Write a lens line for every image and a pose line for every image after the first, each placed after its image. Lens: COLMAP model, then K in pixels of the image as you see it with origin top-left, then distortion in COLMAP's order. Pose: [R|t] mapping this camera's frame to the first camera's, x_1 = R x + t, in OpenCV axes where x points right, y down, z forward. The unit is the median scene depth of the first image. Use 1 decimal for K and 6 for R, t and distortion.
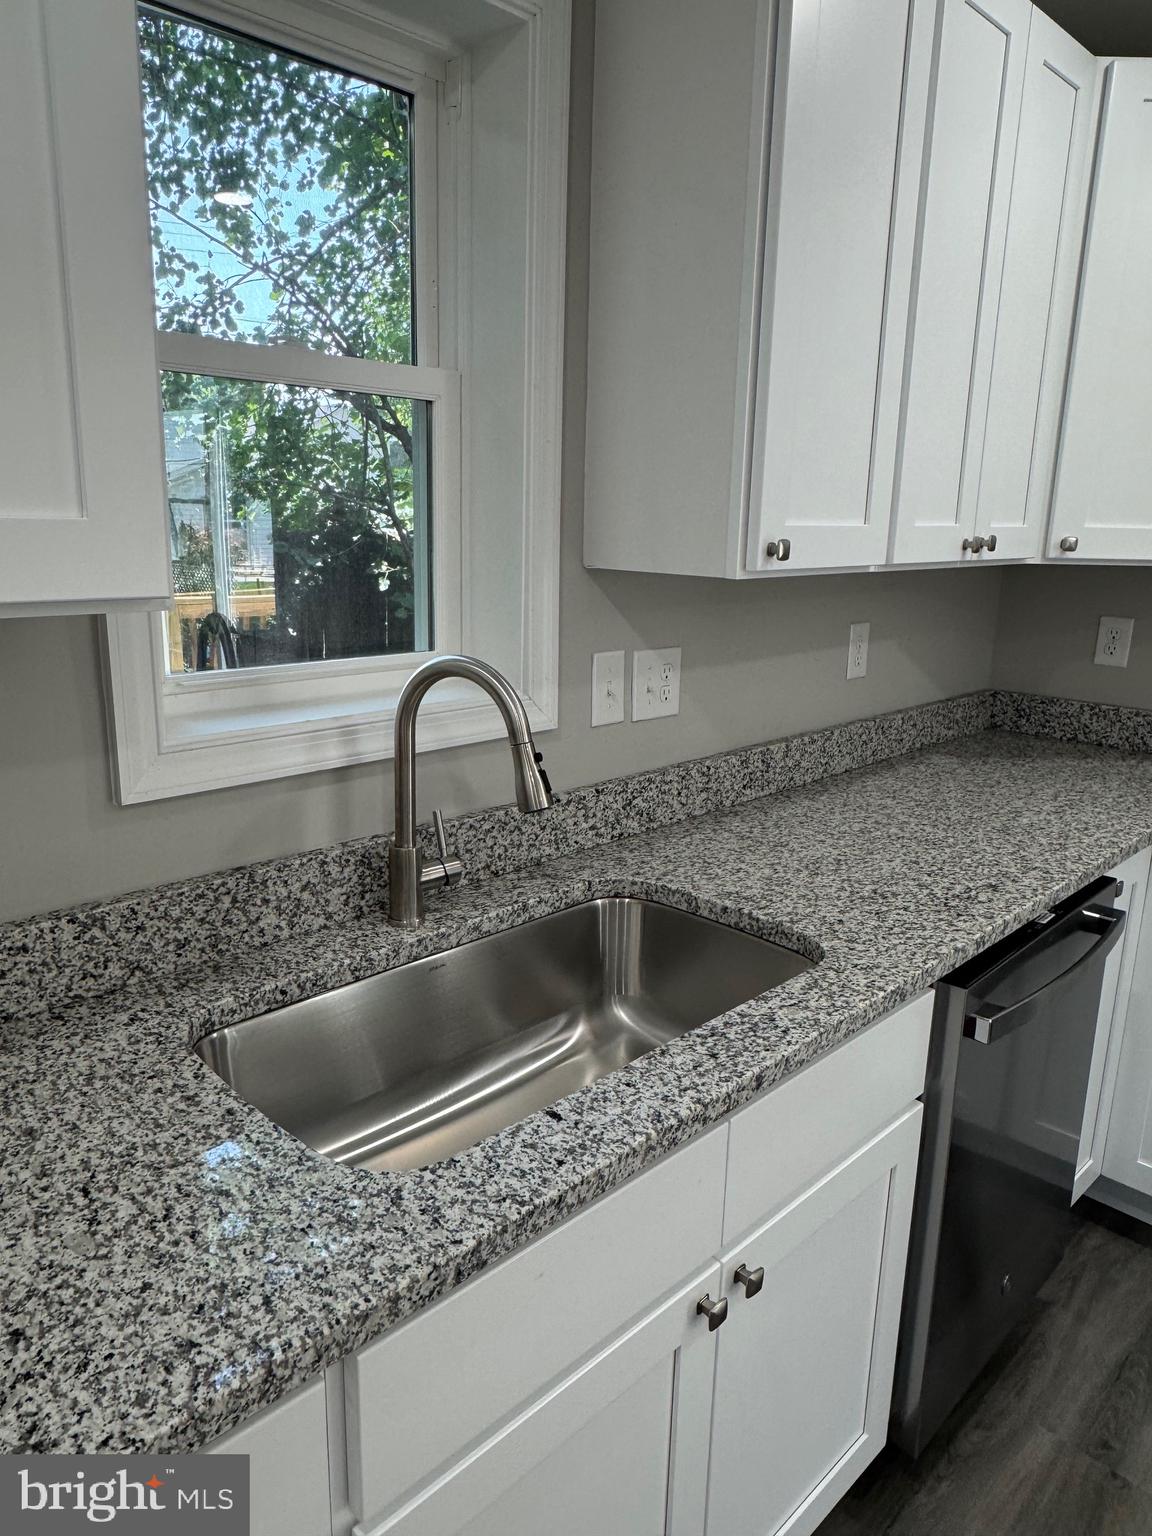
lens RADIAL K [[1039.6, 0, 575.2], [0, 1039.6, 772.5], [0, 0, 1]] dist [-0.000480, 0.000213]
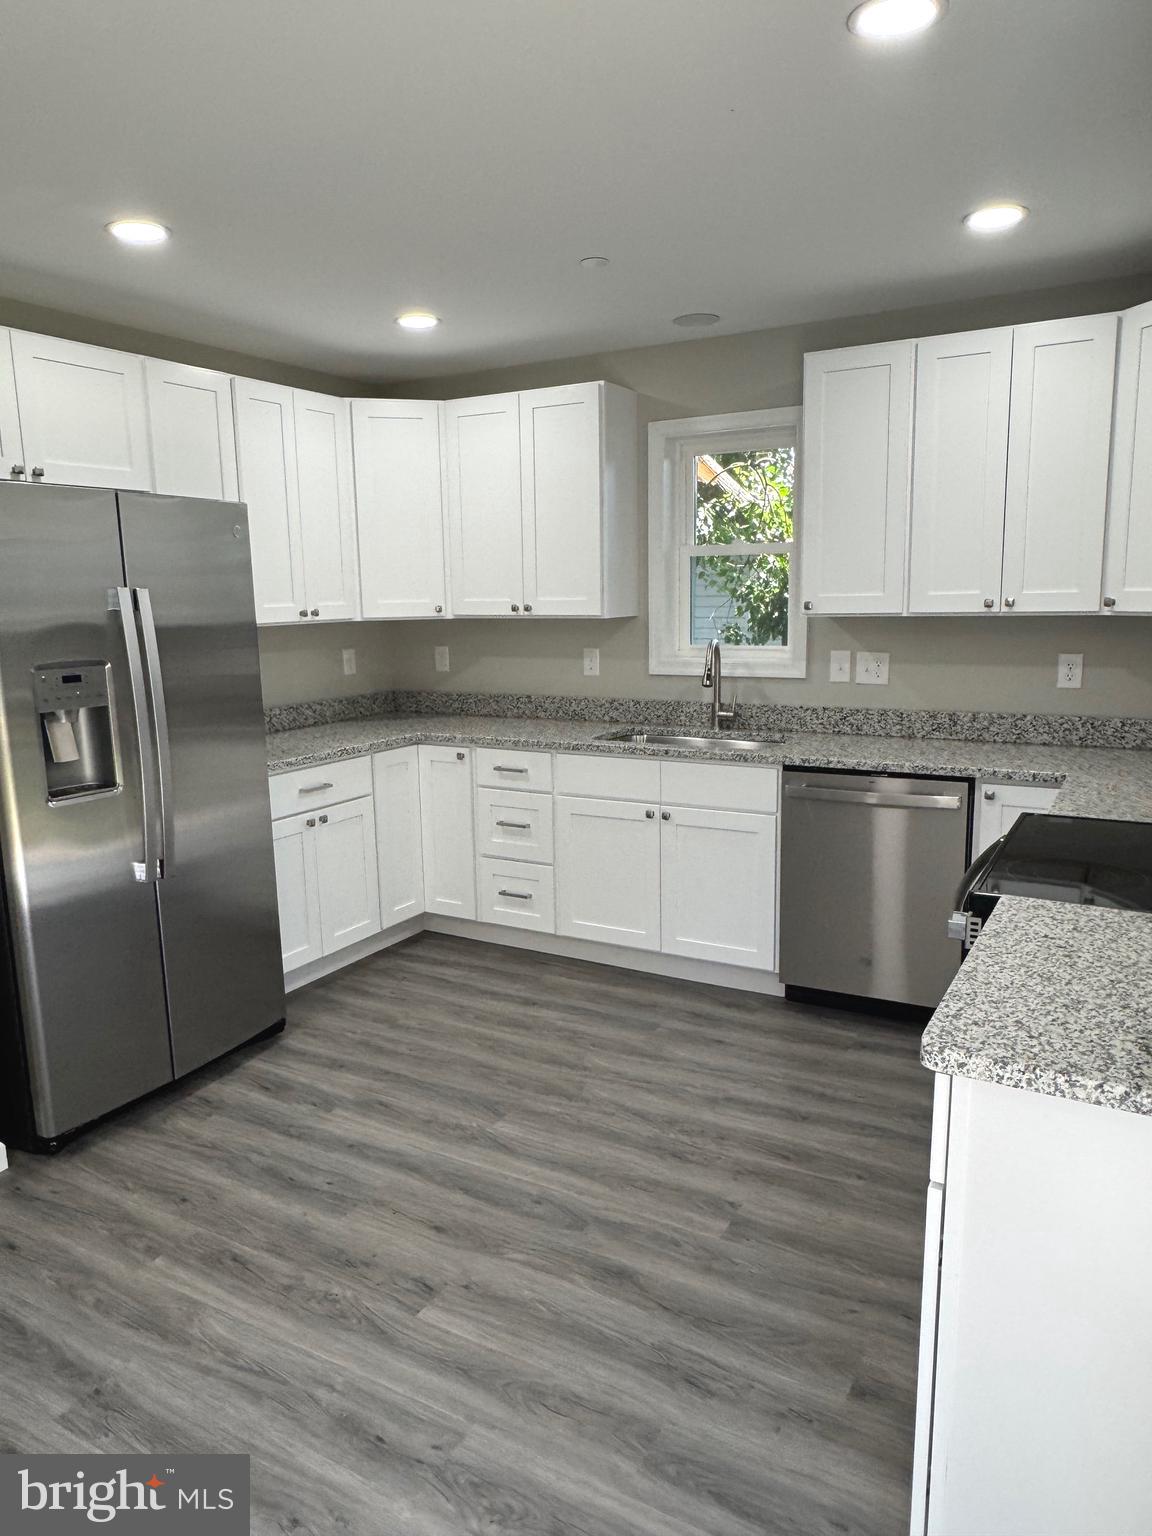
lens RADIAL K [[1039.6, 0, 575.2], [0, 1039.6, 772.5], [0, 0, 1]] dist [-0.000480, 0.000213]
pose [[0.255694, 0.141722, -0.956313, 2.037272], [-0.206148, 0.974438, 0.089289, 0.061820], [0.944523, 0.174312, 0.278374, -0.158751]]
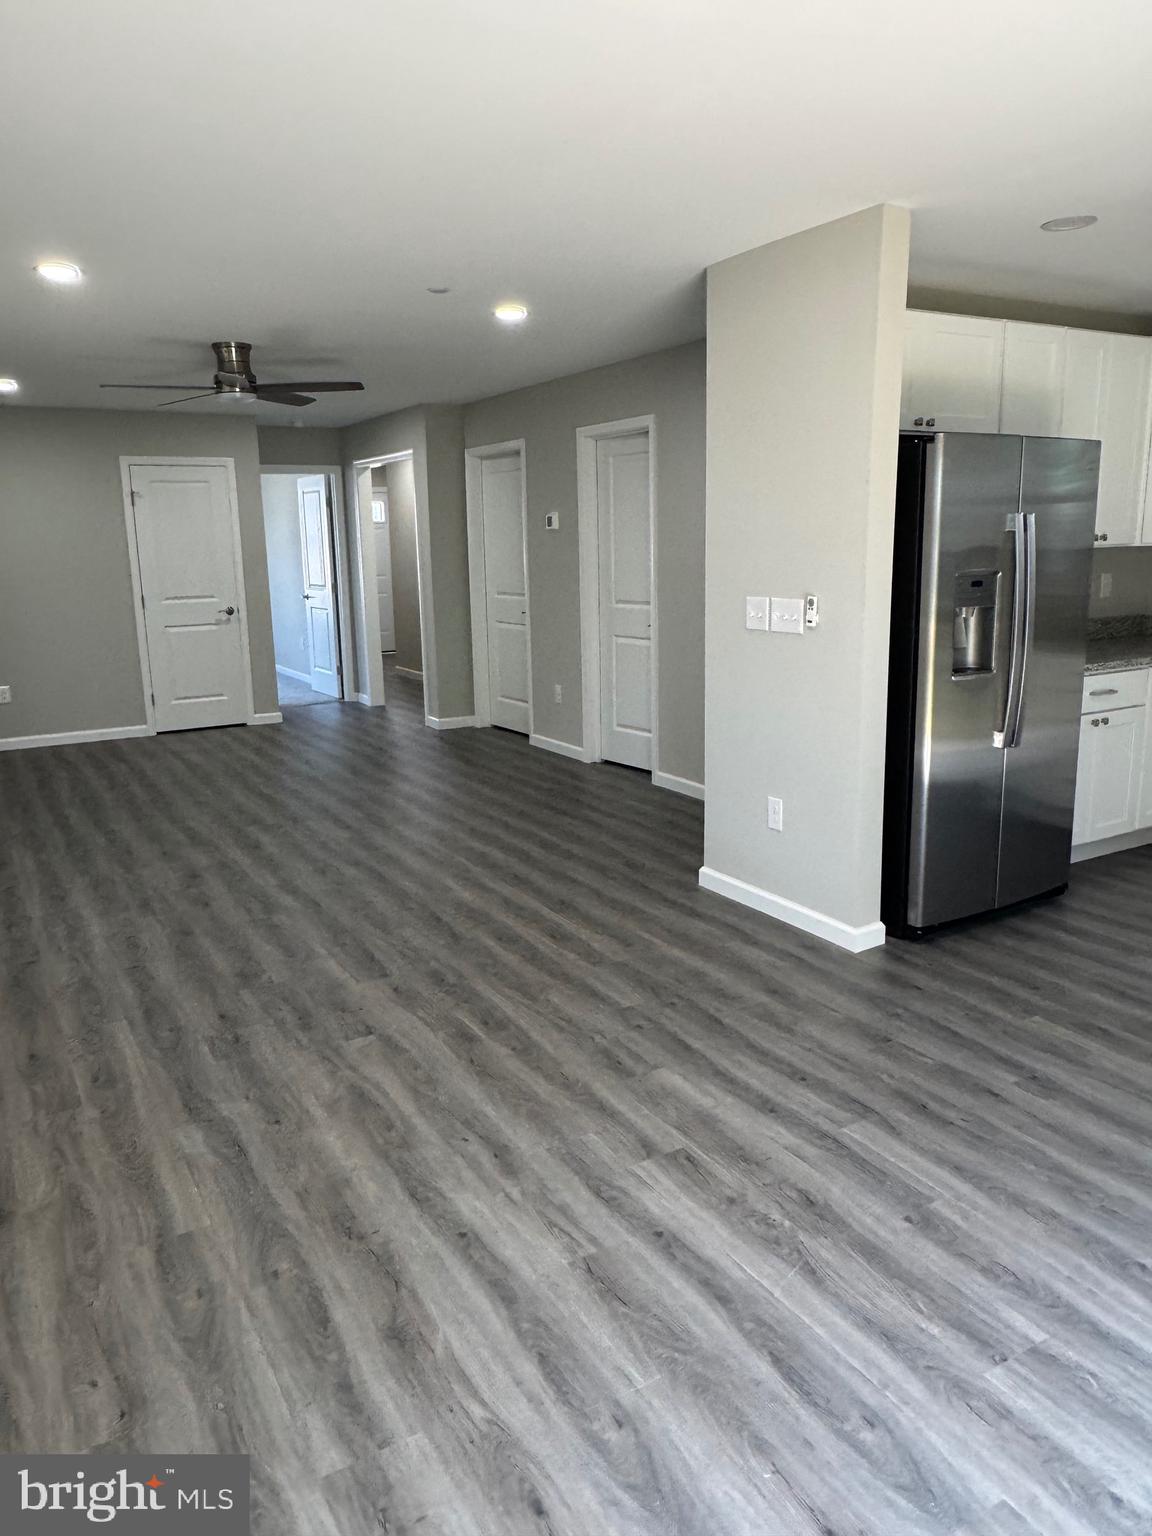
lens RADIAL K [[1073.6, 0, 576.0], [0, 1073.6, 768.0], [0, 0, 1]] dist [0.001453, 0.001484]
pose [[-0.256138, 0.188295, -0.948124, 2.574263], [-0.216115, 0.944861, 0.246031, 0.206967], [0.942172, 0.267922, -0.201321, -0.660991]]
